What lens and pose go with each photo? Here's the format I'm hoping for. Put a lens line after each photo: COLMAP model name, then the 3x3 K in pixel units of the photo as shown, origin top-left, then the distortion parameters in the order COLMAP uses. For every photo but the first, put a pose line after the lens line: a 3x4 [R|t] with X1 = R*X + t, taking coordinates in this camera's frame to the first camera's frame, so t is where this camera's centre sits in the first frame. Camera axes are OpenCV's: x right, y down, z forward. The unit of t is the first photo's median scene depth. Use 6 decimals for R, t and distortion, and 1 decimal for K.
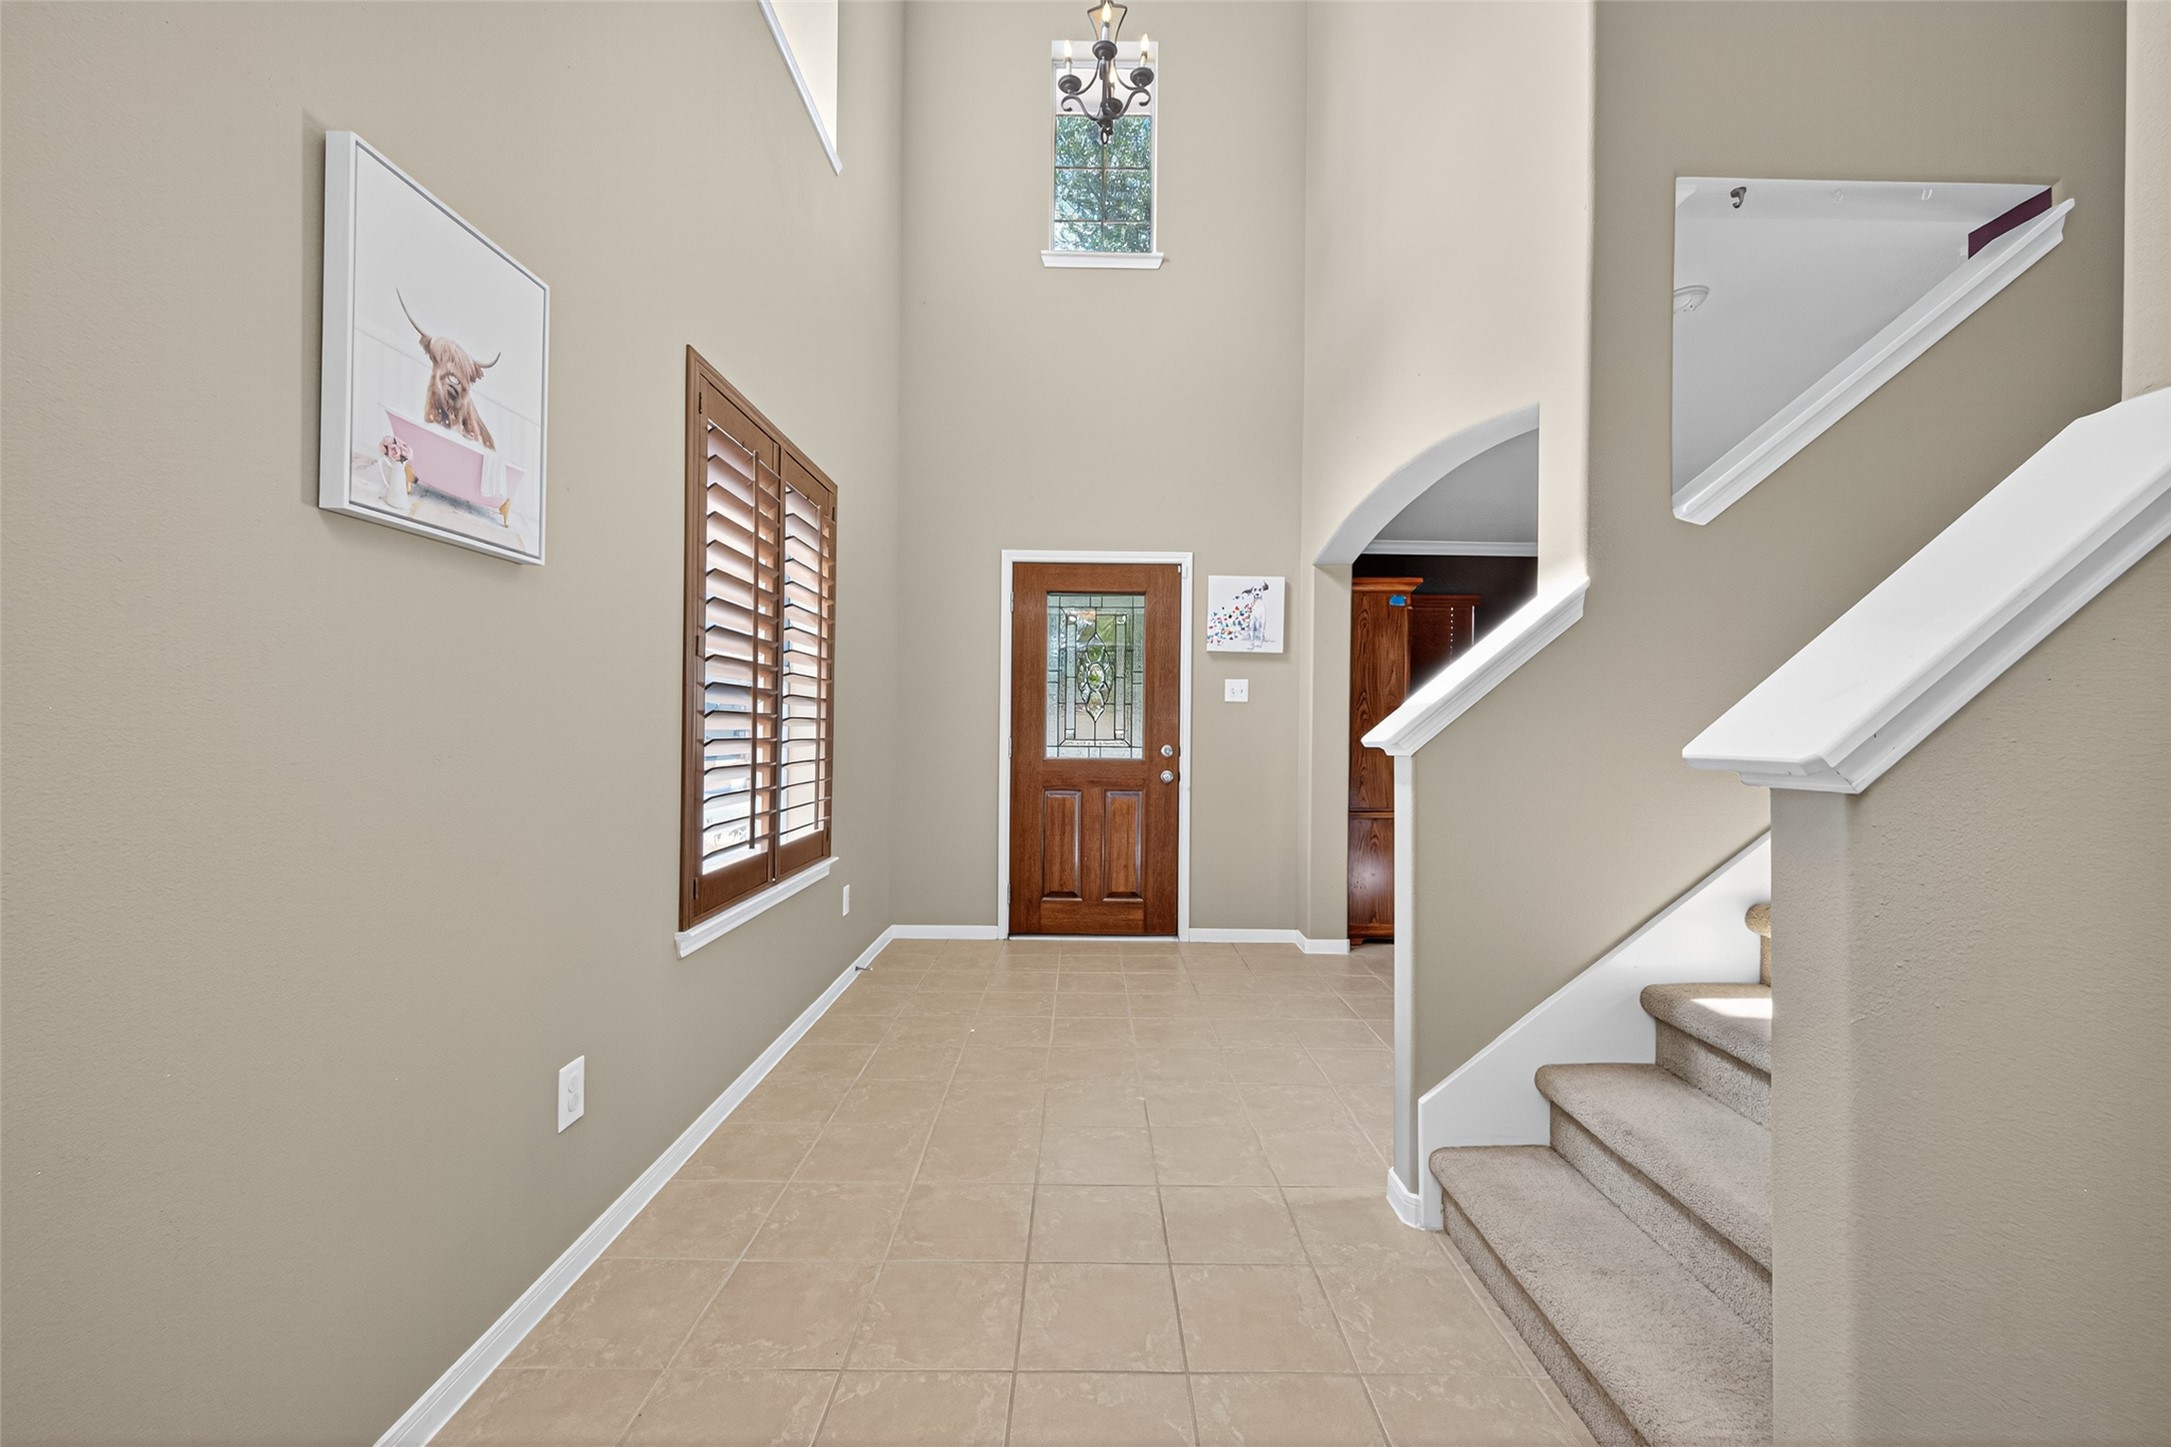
lens RADIAL K [[839.2, 0, 1085.6], [0, 839.2, 725.1], [0, 0, 1]] dist [0.003256, -0.000839]
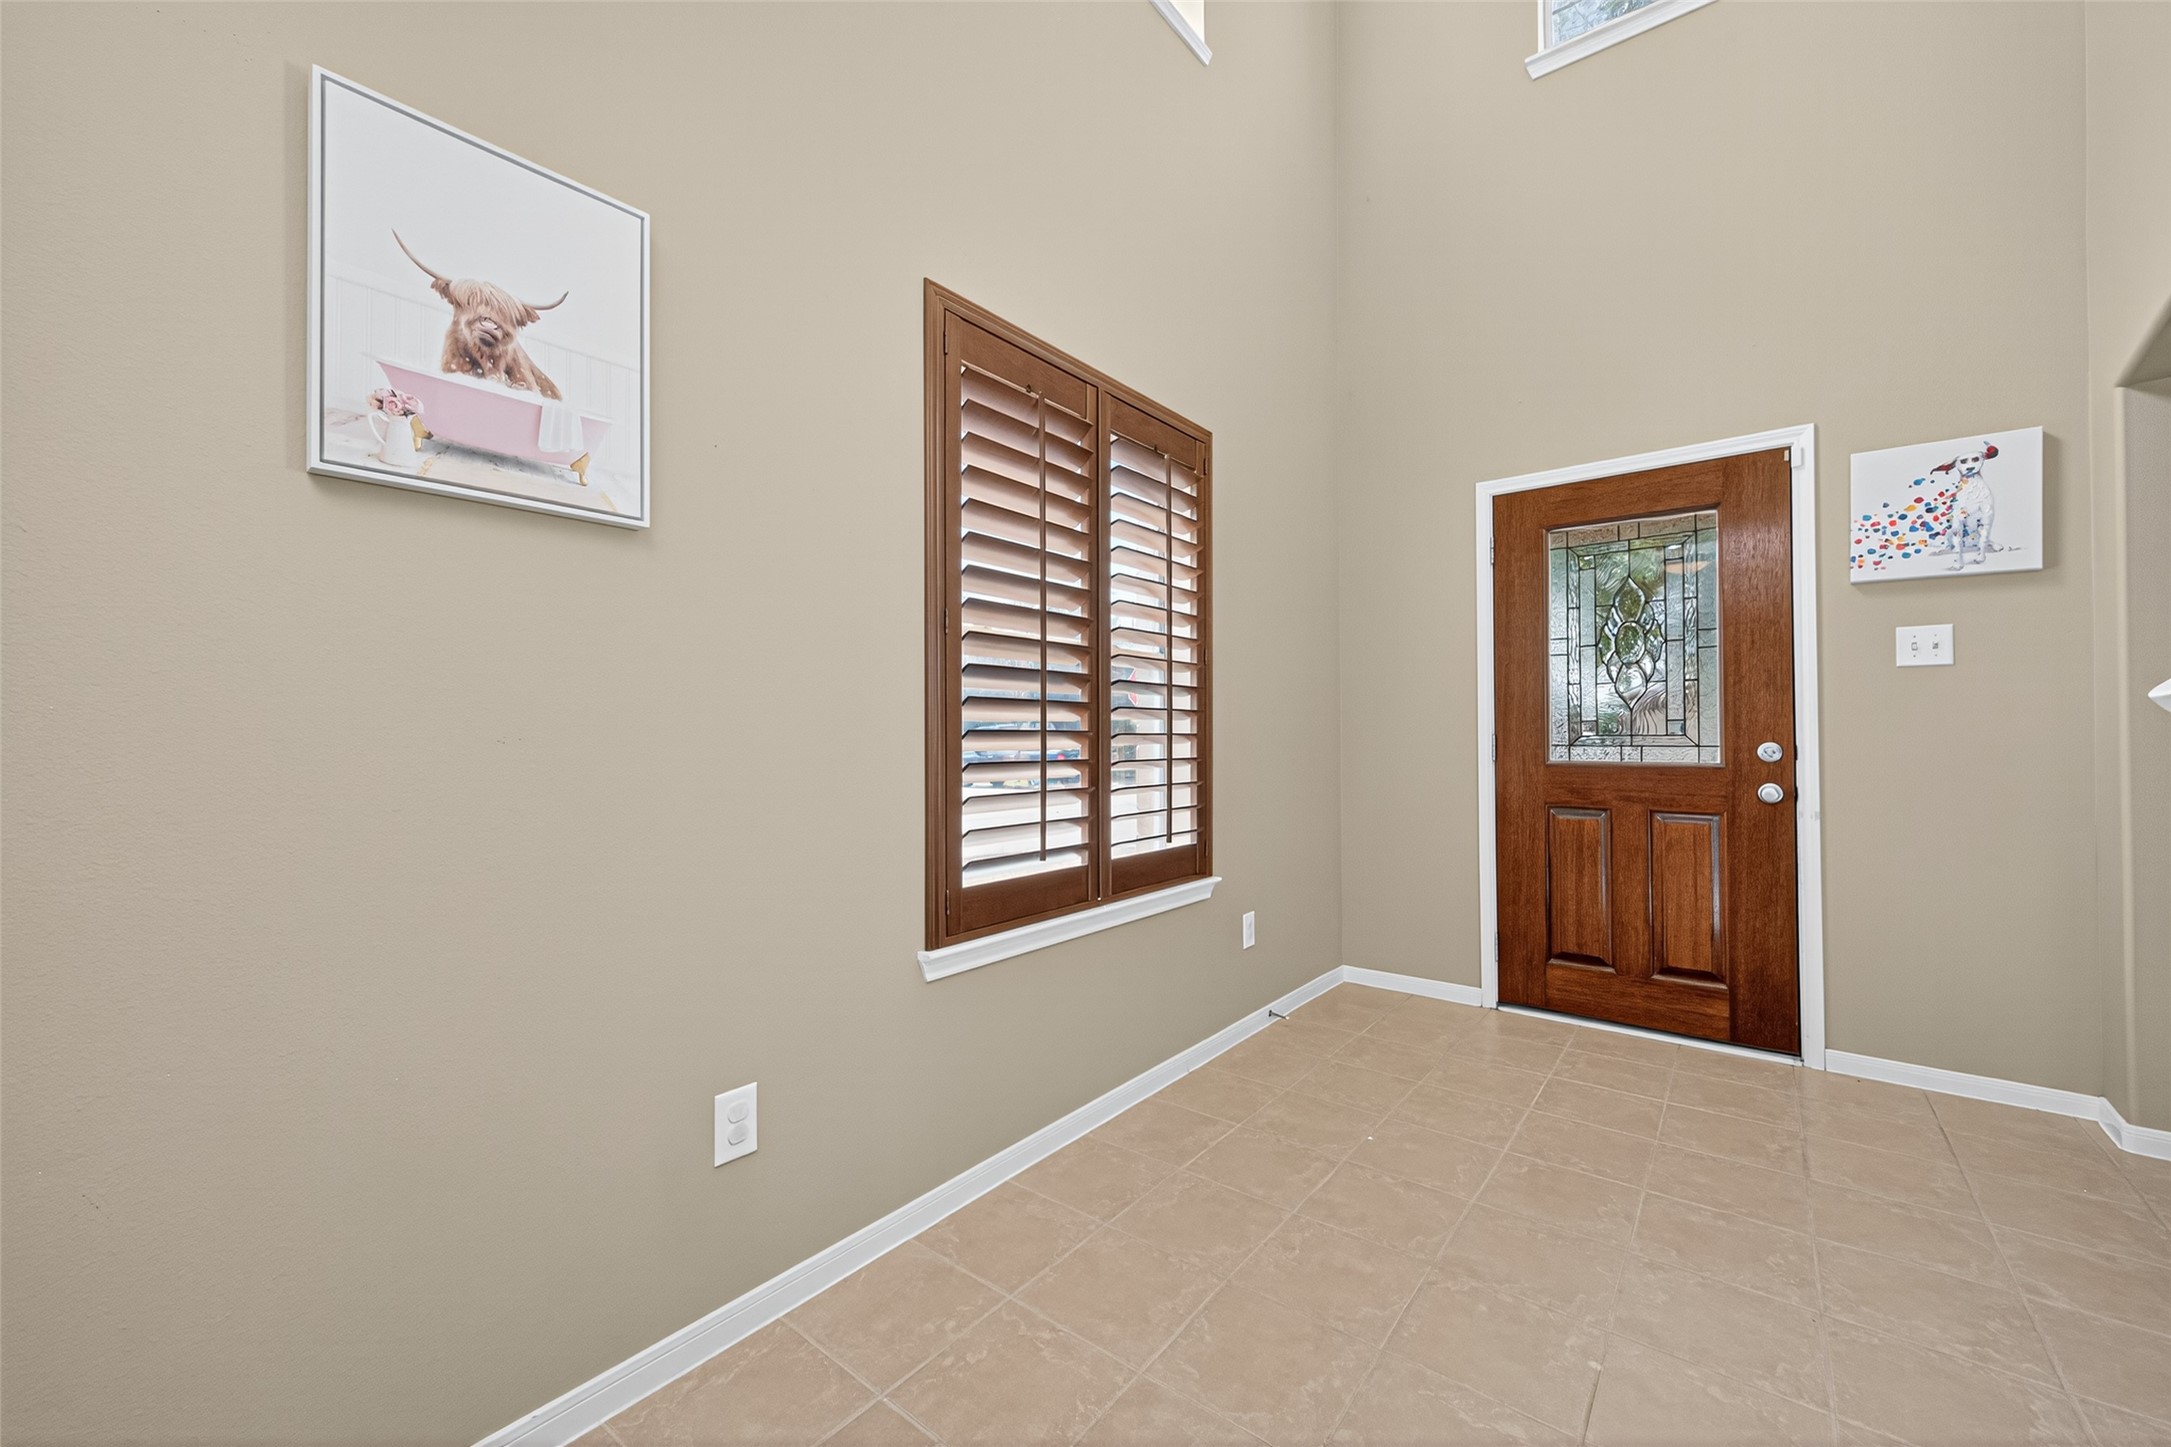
lens RADIAL K [[839.2, 0, 1085.6], [0, 839.2, 725.1], [0, 0, 1]] dist [0.003256, -0.000839]
pose [[0.781325, -0.023488, -0.623682, 0.144385], [0.015489, 0.999714, -0.018247, 0.023261], [0.623932, 0.004597, 0.781465, 0.319343]]
